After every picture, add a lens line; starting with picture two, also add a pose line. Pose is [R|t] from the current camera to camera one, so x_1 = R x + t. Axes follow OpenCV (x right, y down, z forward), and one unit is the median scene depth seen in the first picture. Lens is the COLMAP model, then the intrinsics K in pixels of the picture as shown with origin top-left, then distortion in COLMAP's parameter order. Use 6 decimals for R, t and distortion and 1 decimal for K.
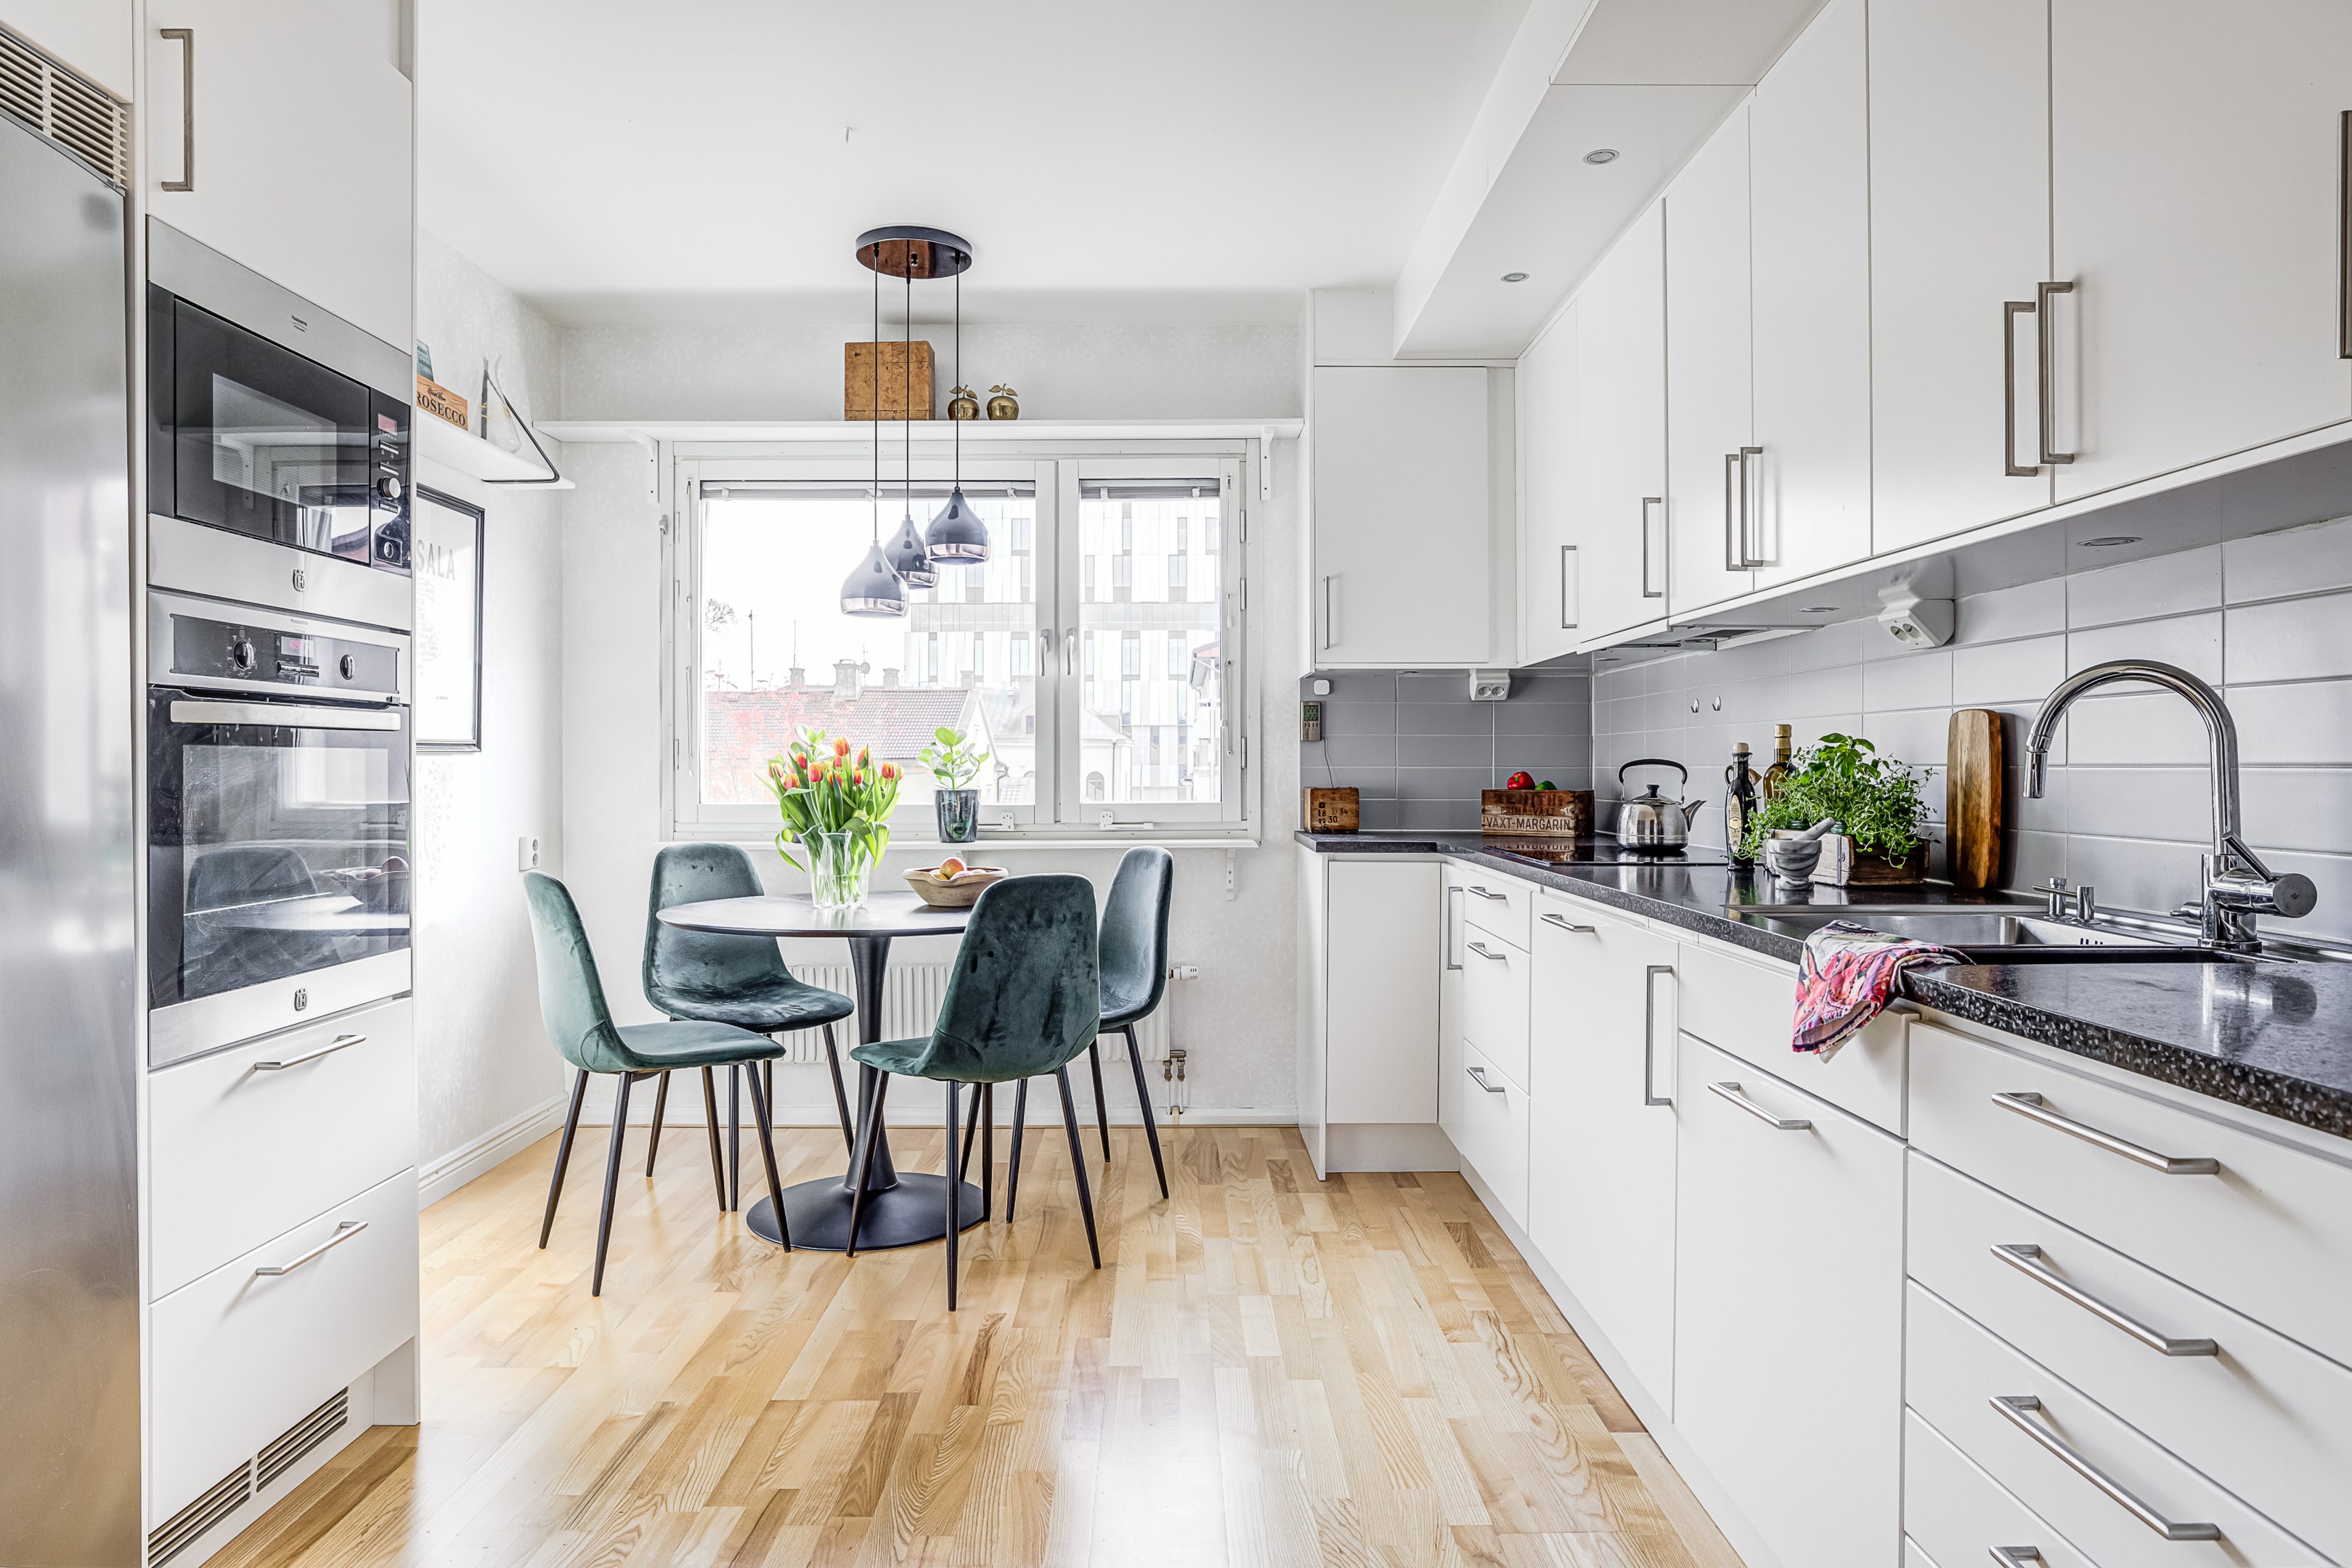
lens RADIAL K [[1421.3, 0, 1176.0], [0, 1421.3, 784.0], [0, 0, 1]] dist [-0.023360, 0.000755]
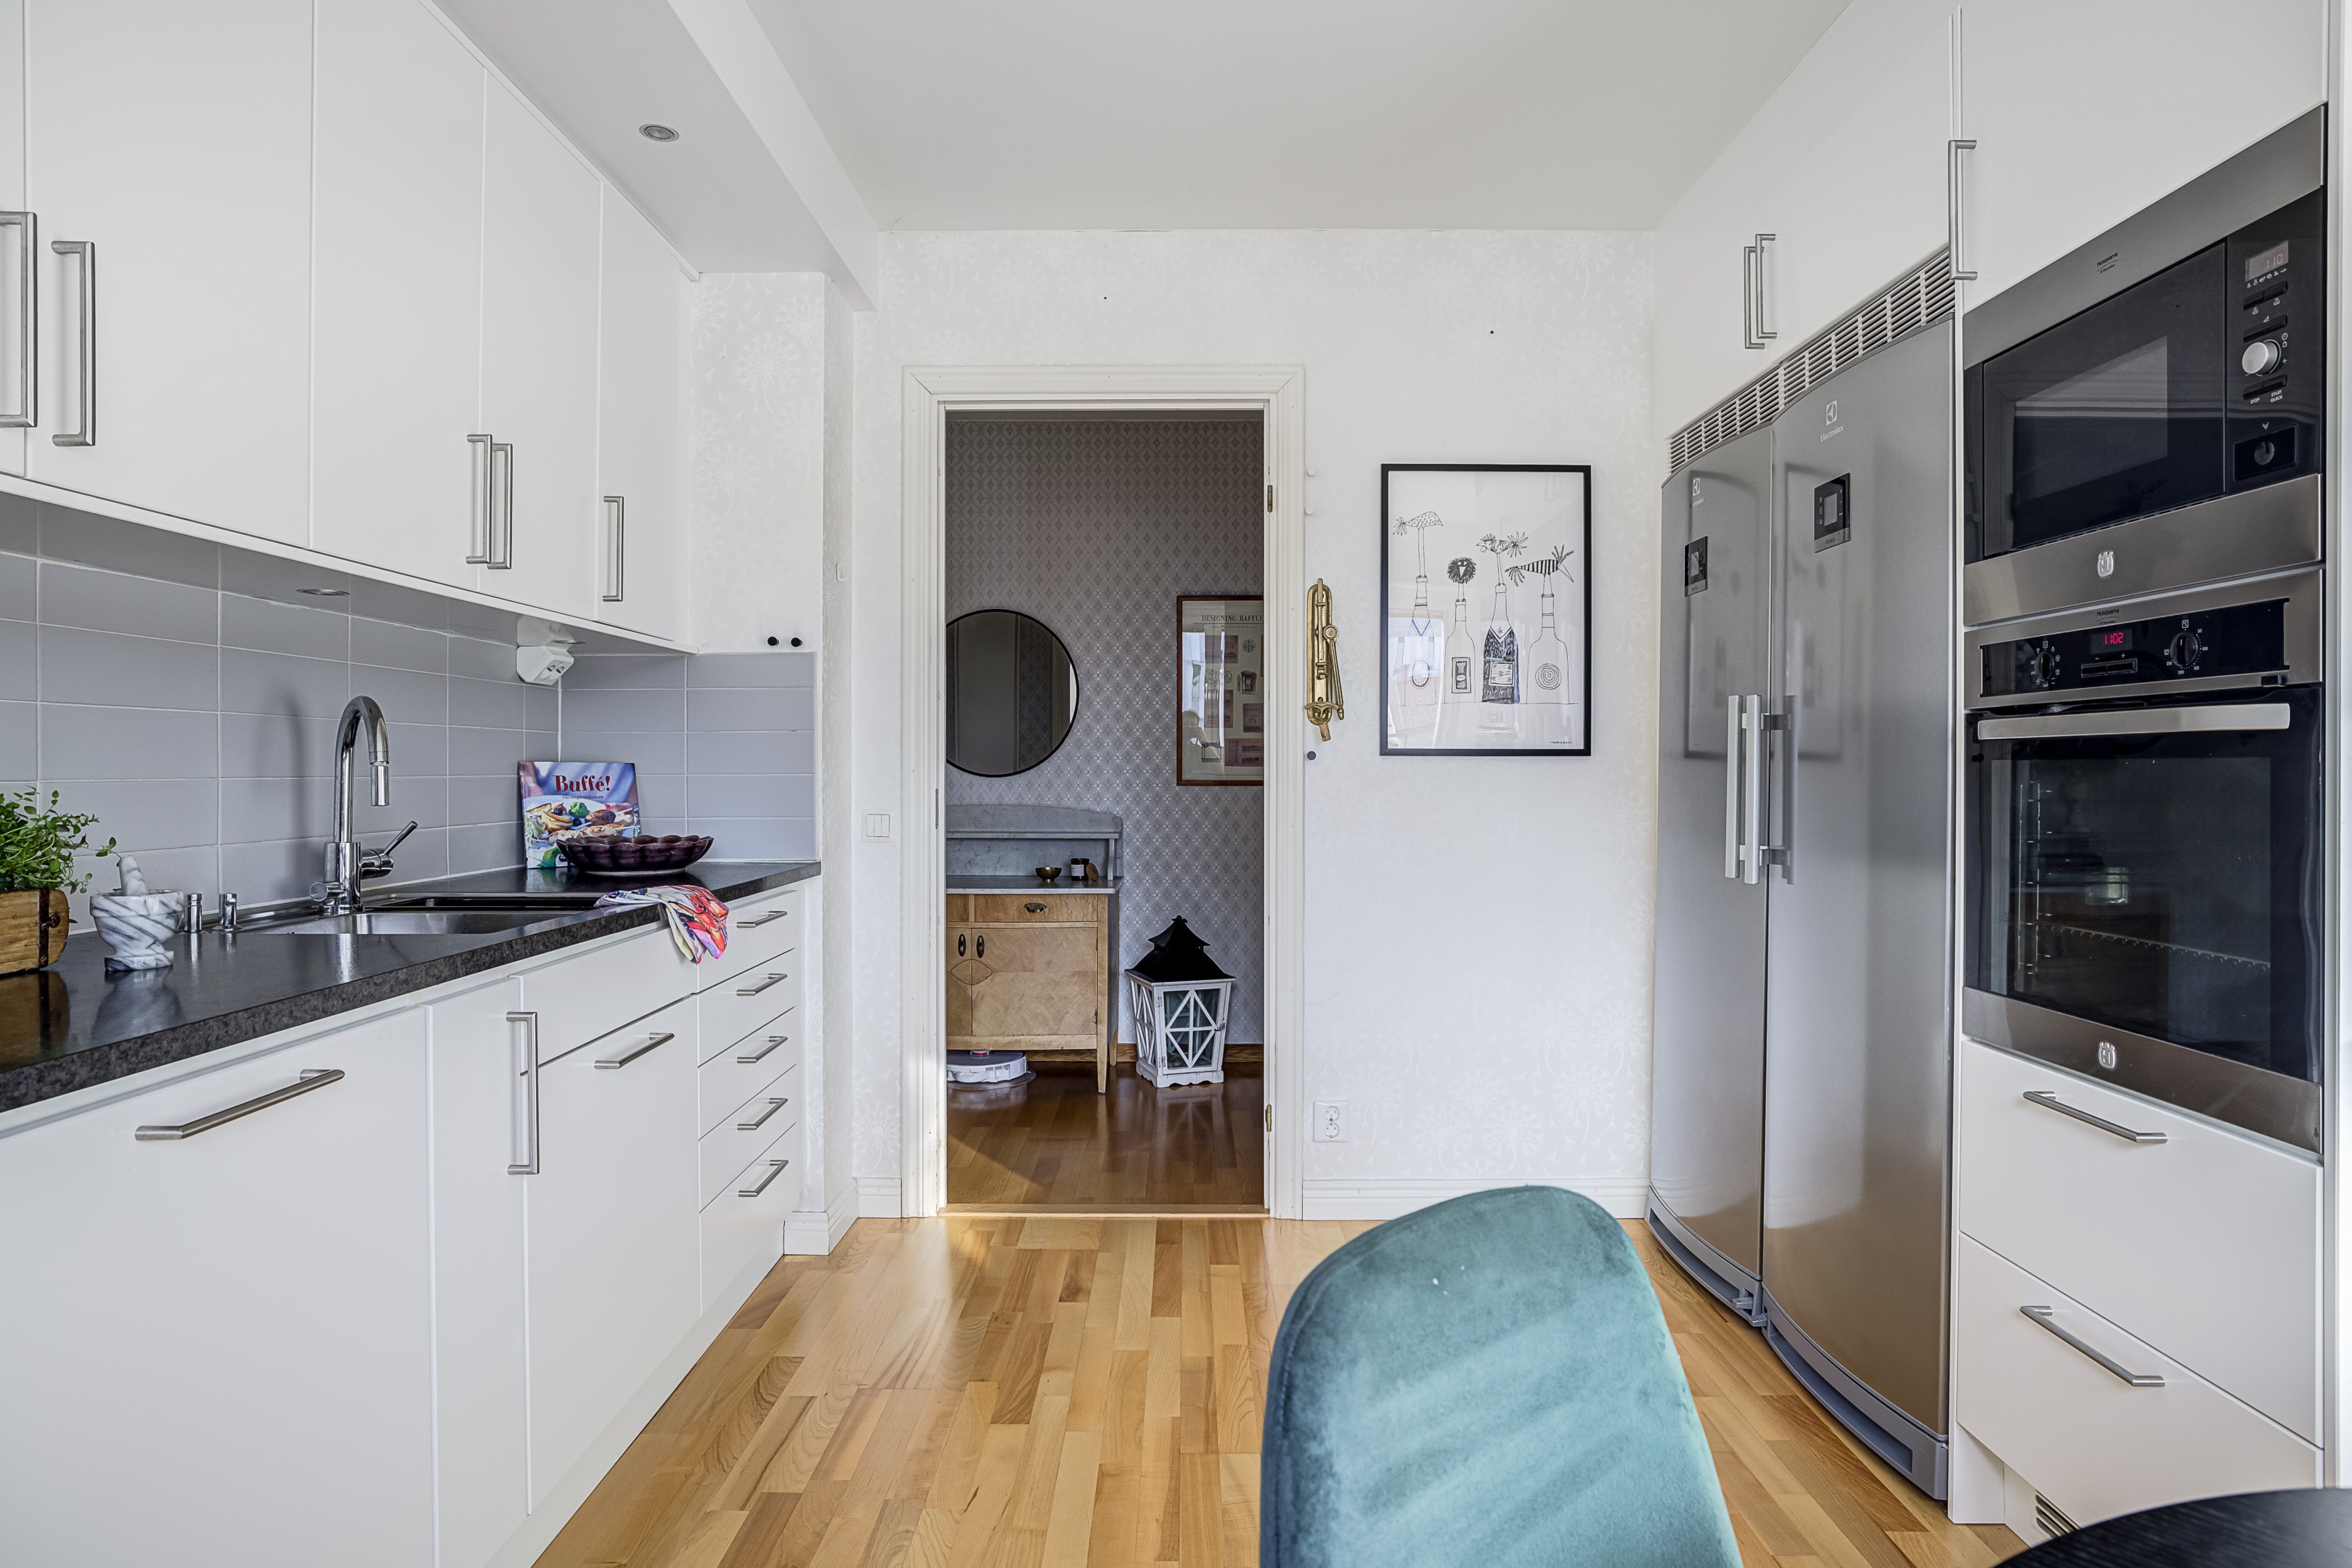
lens RADIAL K [[1292.2, 0, 1176.0], [0, 1292.2, 784.0], [0, 0, 1]] dist [0.000011, -0.000018]
pose [[-0.999905, 0.000013, 0.013760, -0.052947], [0.000352, 0.999698, 0.024584, -0.023349], [-0.013756, 0.024586, -0.999603, 1.396117]]
